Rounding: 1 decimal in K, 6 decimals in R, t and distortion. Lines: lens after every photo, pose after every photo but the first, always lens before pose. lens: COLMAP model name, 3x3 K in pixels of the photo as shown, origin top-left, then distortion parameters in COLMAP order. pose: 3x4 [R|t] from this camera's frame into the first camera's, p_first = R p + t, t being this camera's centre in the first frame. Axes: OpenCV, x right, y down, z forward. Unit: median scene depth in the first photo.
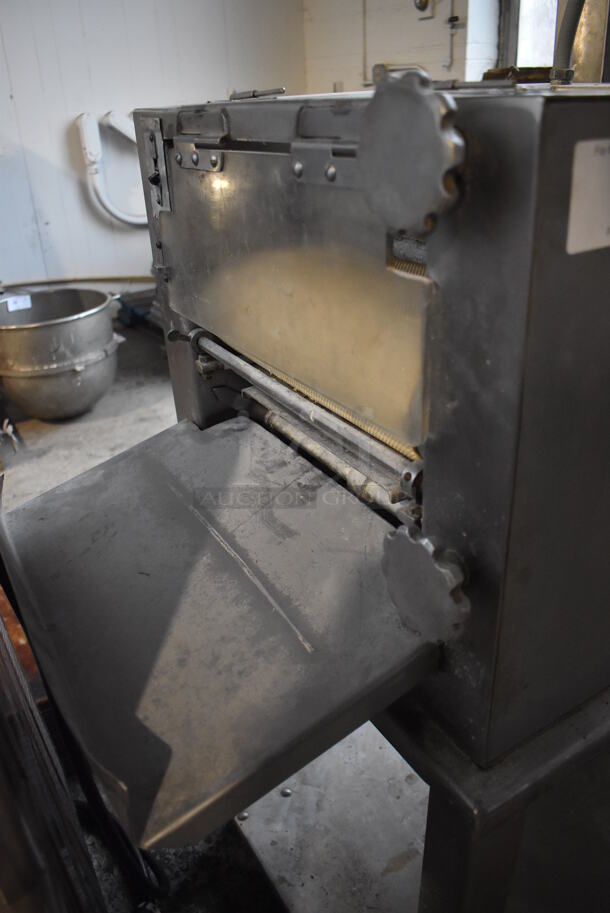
lens RADIAL K [[722.8, 0, 305.0], [0, 722.8, 456.5], [0, 0, 1]] dist [-0.085906, 0.005033]
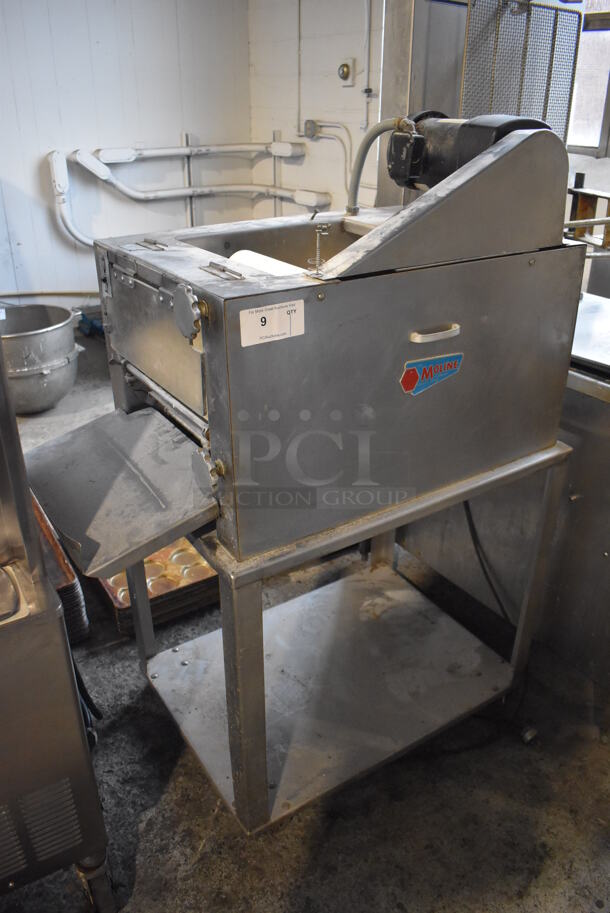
lens RADIAL K [[722.8, 0, 305.0], [0, 722.8, 456.5], [0, 0, 1]] dist [-0.085906, 0.005033]
pose [[0.997946, 0.026233, 0.058448, 0.059847], [-0.025631, 0.999611, -0.011027, 0.023444], [-0.058714, 0.009506, 0.998230, -0.247159]]
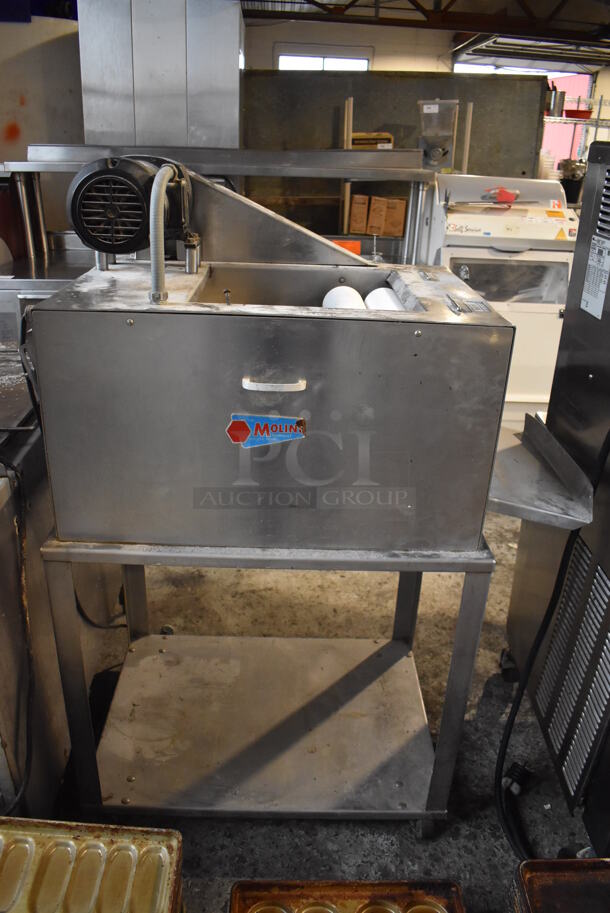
lens RADIAL K [[722.8, 0, 305.0], [0, 722.8, 456.5], [0, 0, 1]] dist [-0.085906, 0.005033]
pose [[-0.872813, -0.195339, 0.447258, -0.162327], [0.230932, 0.642037, 0.731067, -0.439978], [-0.429962, 0.741371, -0.515268, 0.614618]]
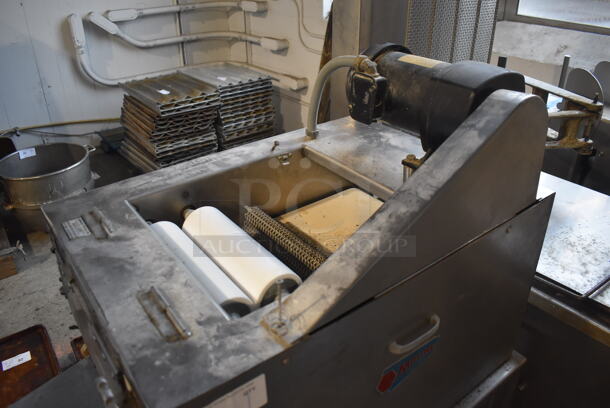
lens RADIAL K [[482.9, 0, 305.0], [0, 482.9, 204.0], [0, 0, 1]] dist [-0.085906, 0.005033]
pose [[0.993110, -0.016450, 0.116030, 0.074370], [0.014259, 0.999705, 0.019687, -0.139048], [-0.116319, -0.017897, 0.993051, -0.062944]]
